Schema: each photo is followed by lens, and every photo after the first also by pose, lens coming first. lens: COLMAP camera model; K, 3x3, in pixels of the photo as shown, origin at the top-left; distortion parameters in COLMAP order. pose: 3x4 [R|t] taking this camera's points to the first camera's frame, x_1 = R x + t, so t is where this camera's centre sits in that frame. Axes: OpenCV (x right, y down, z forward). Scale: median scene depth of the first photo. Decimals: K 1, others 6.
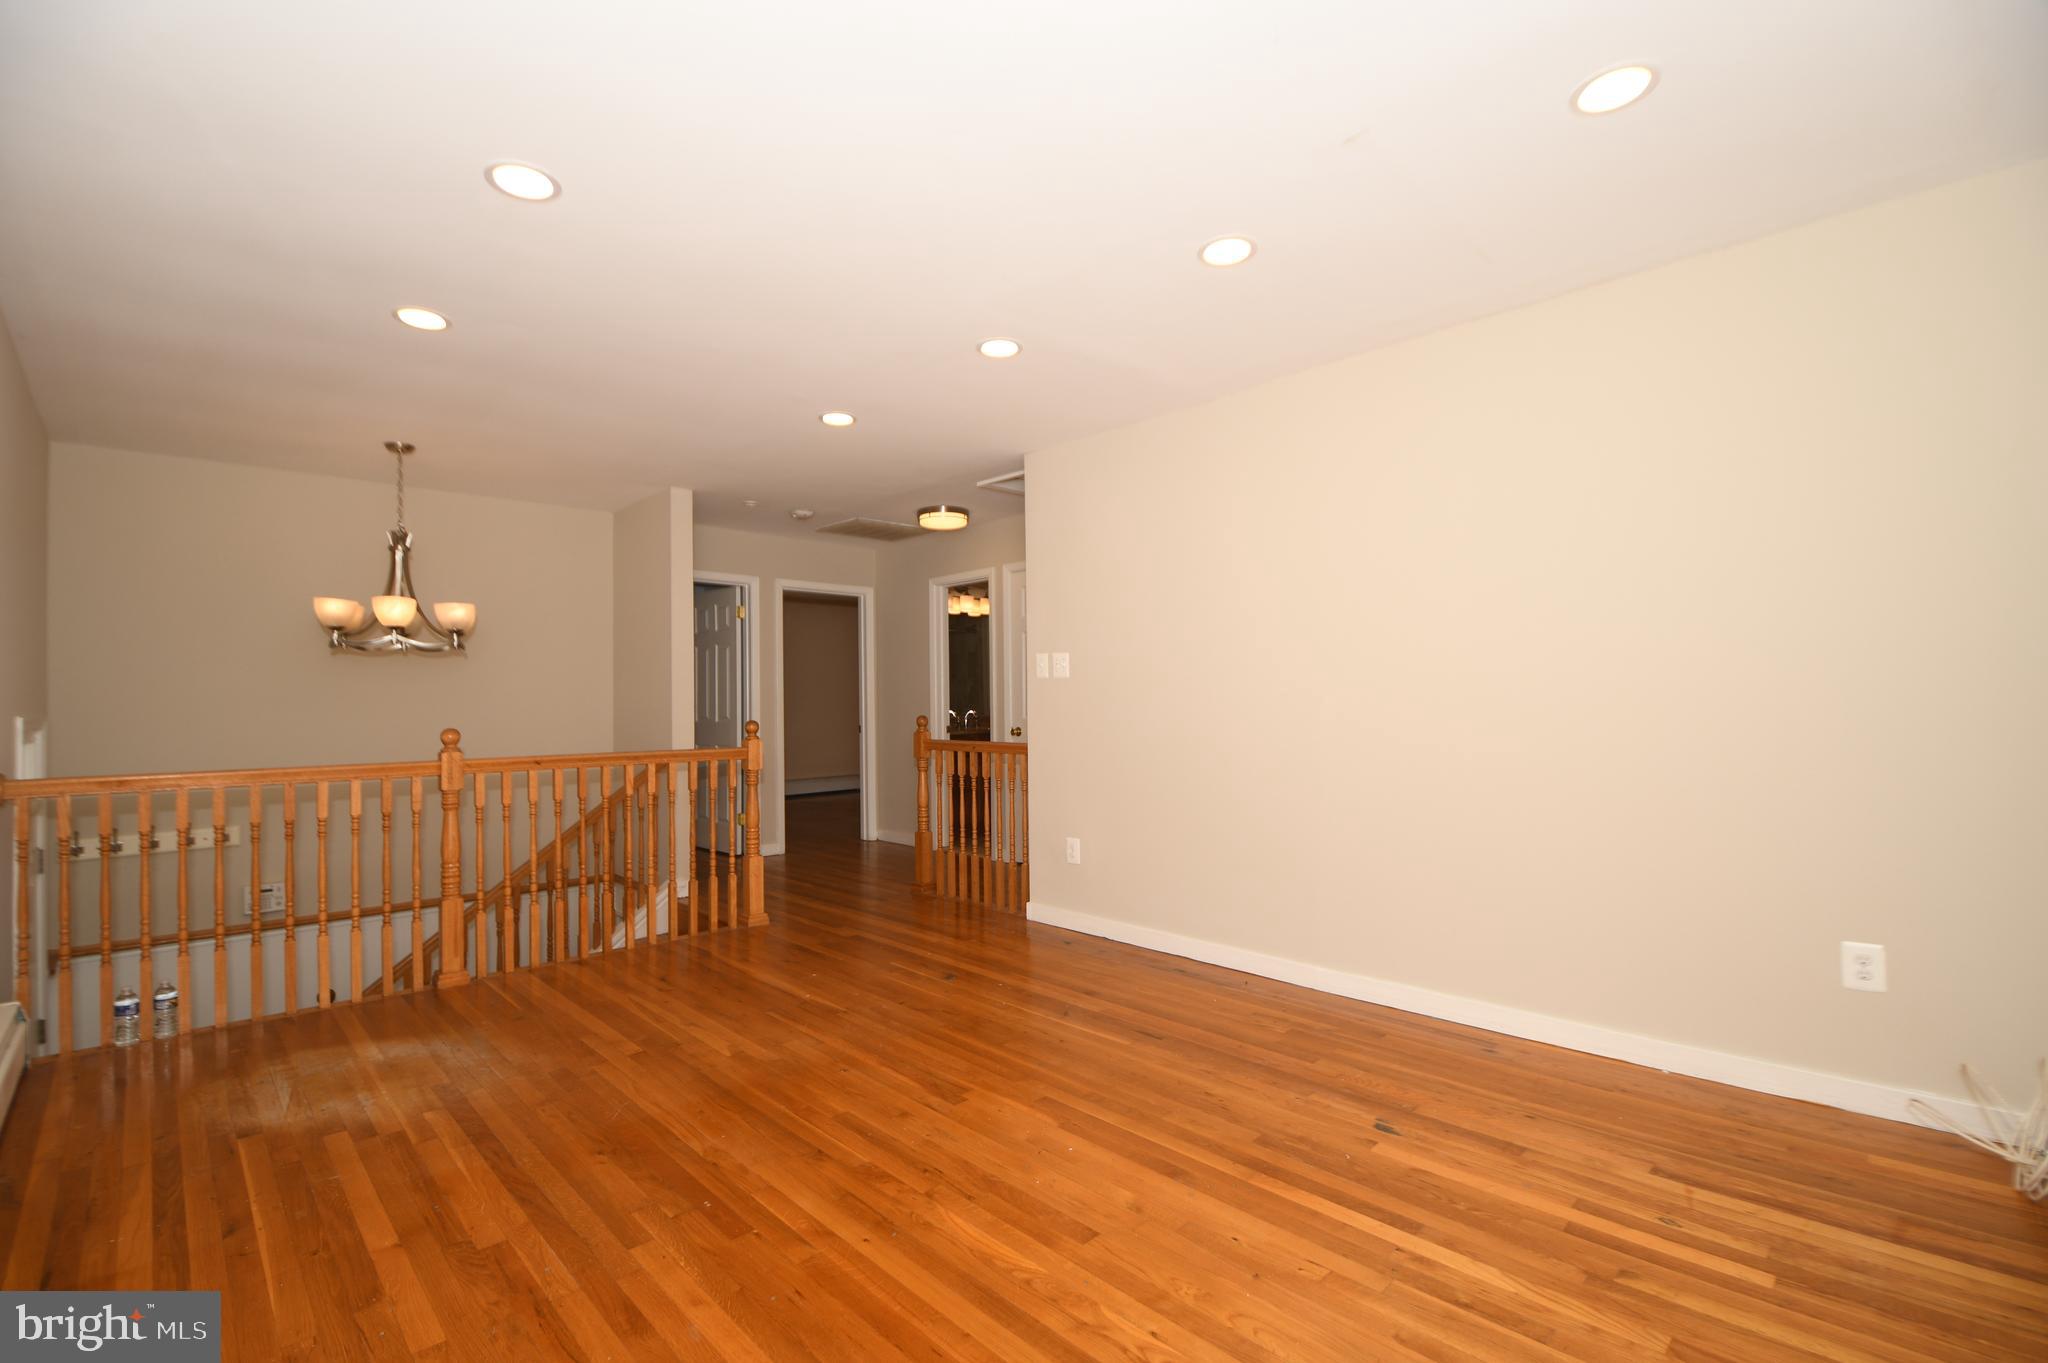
lens RADIAL K [[895.9, 0, 1036.3], [0, 895.9, 679.9], [0, 0, 1]] dist [-0.002656, -0.008350]
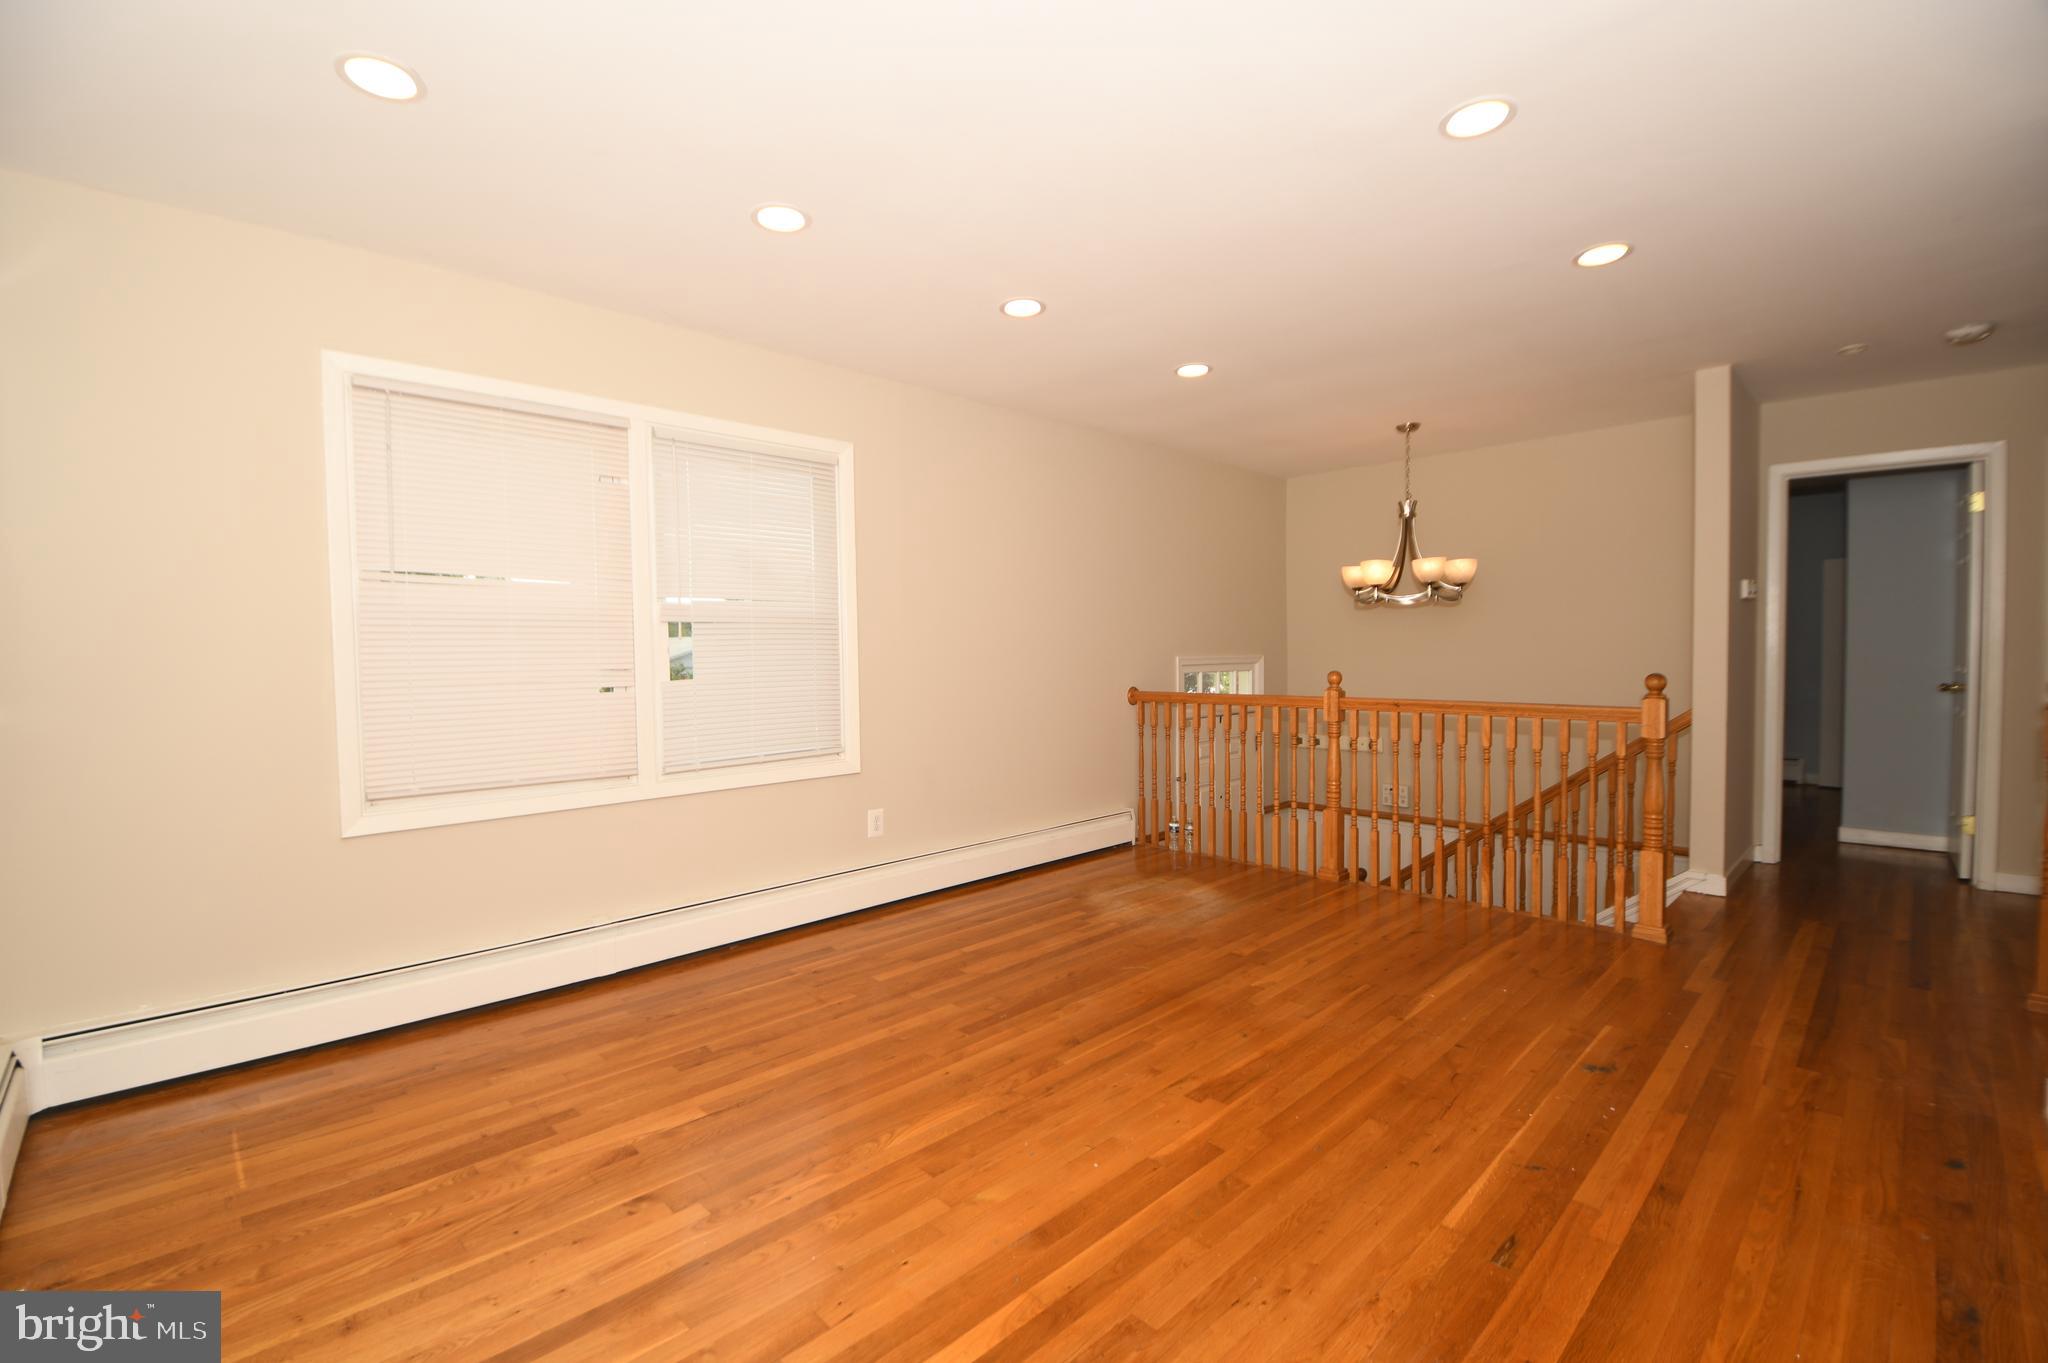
lens RADIAL K [[895.9, 0, 1010.4], [0, 895.9, 684.2], [0, 0, 1]] dist [-0.002656, -0.008350]
pose [[-0.013680, 0.049652, -0.998673, 0.689852], [0.032595, 0.998258, 0.049185, -0.001624], [0.999375, -0.031879, -0.015275, 0.716399]]
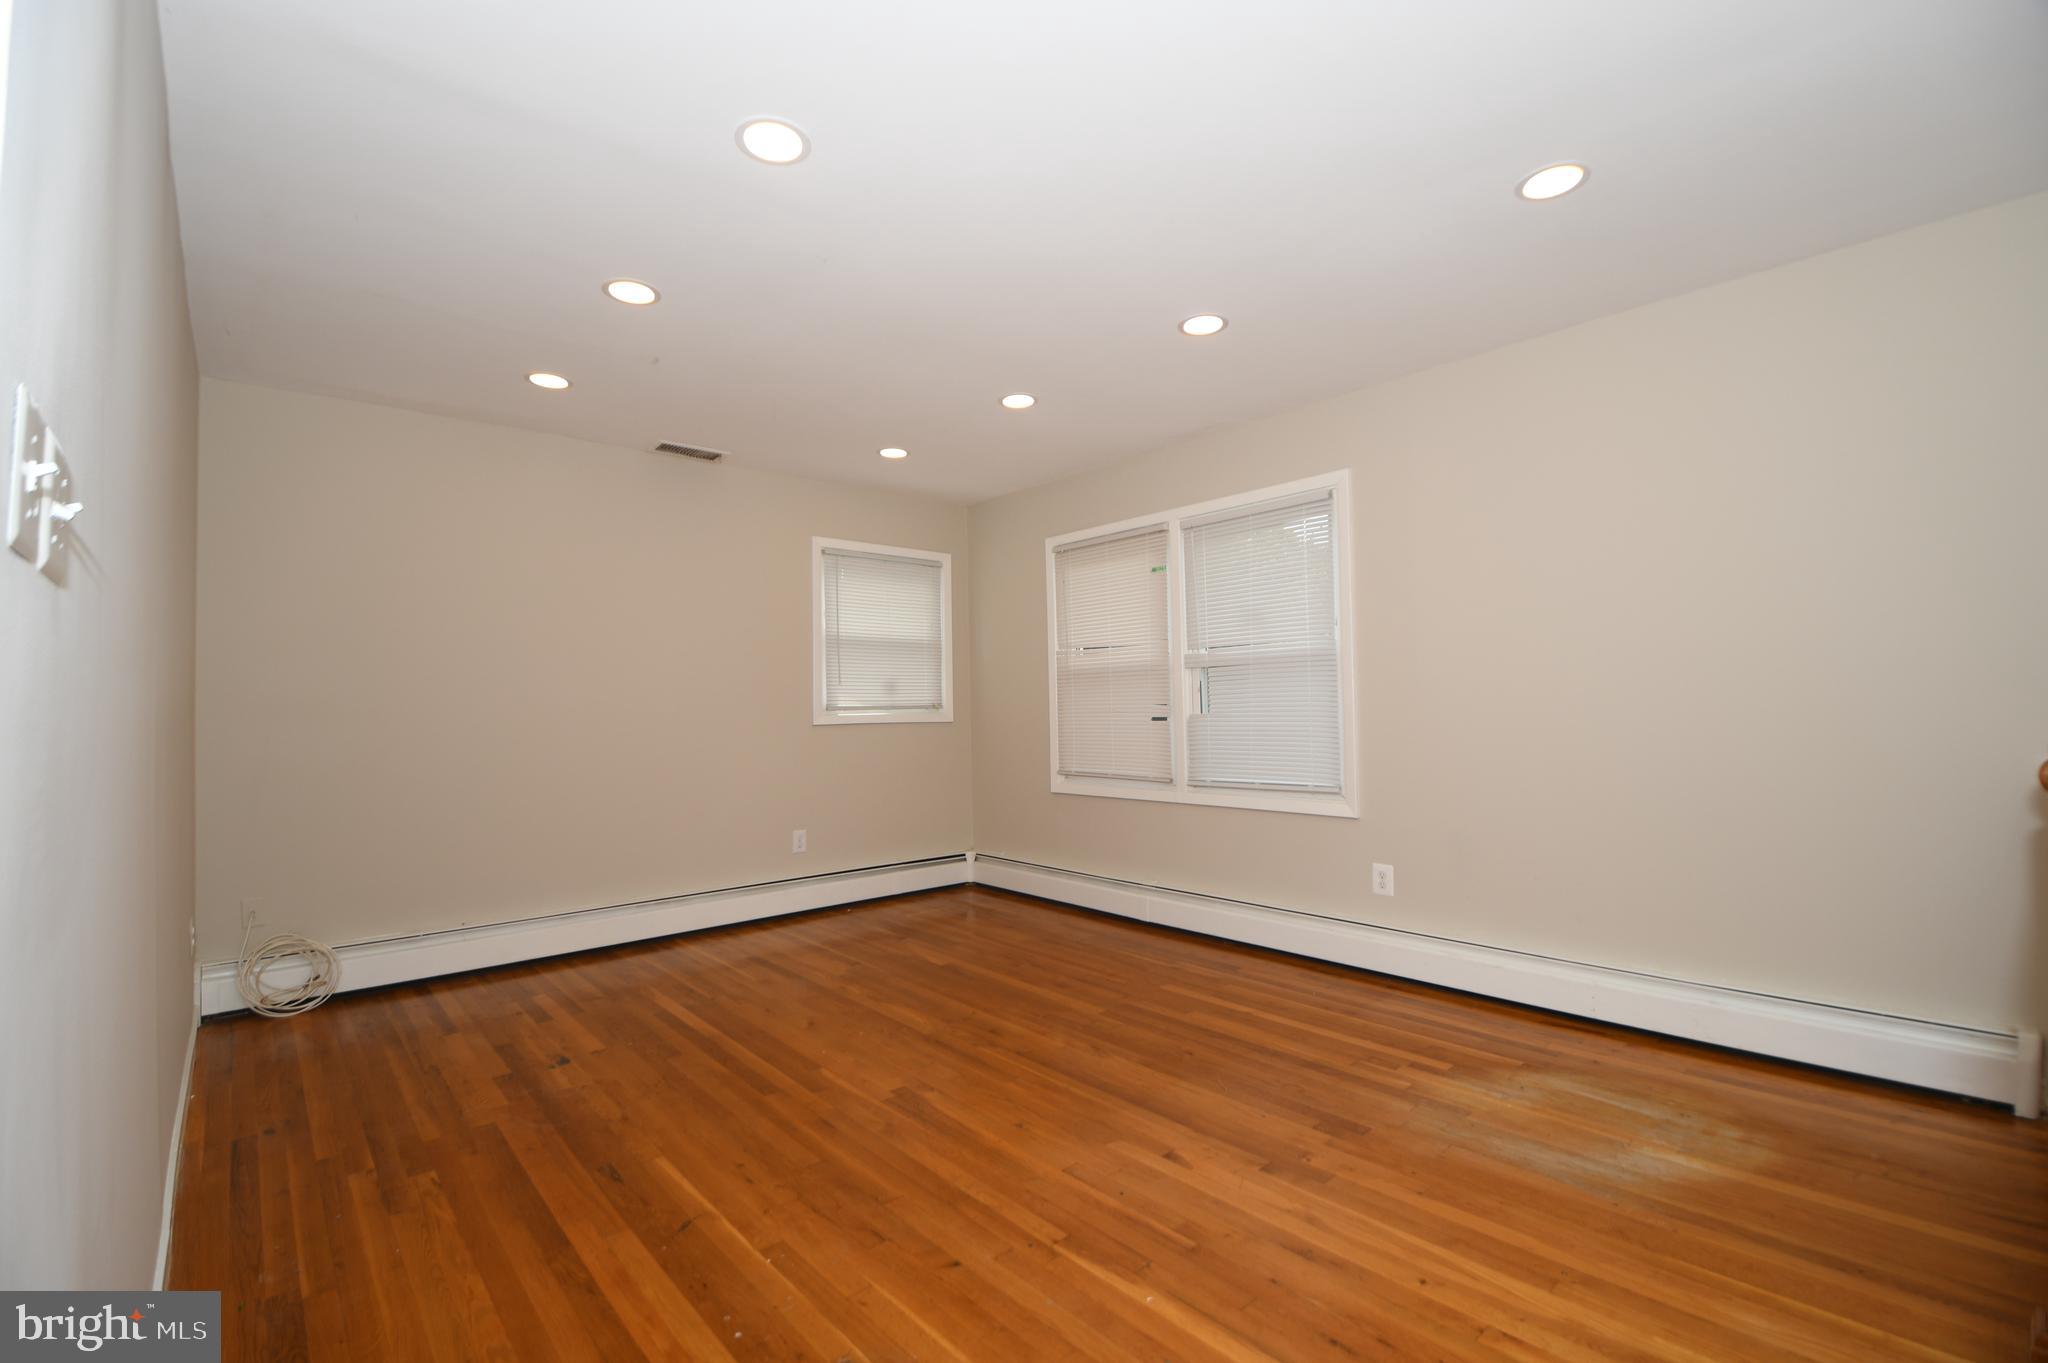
lens RADIAL K [[895.9, 0, 1035.9], [0, 895.9, 680.5], [0, 0, 1]] dist [-0.002656, -0.008350]
pose [[-0.998020, 0.030917, 0.054778, -0.268132], [0.028193, 0.998360, -0.049823, 0.047228], [-0.056229, -0.048180, -0.997255, 1.741974]]
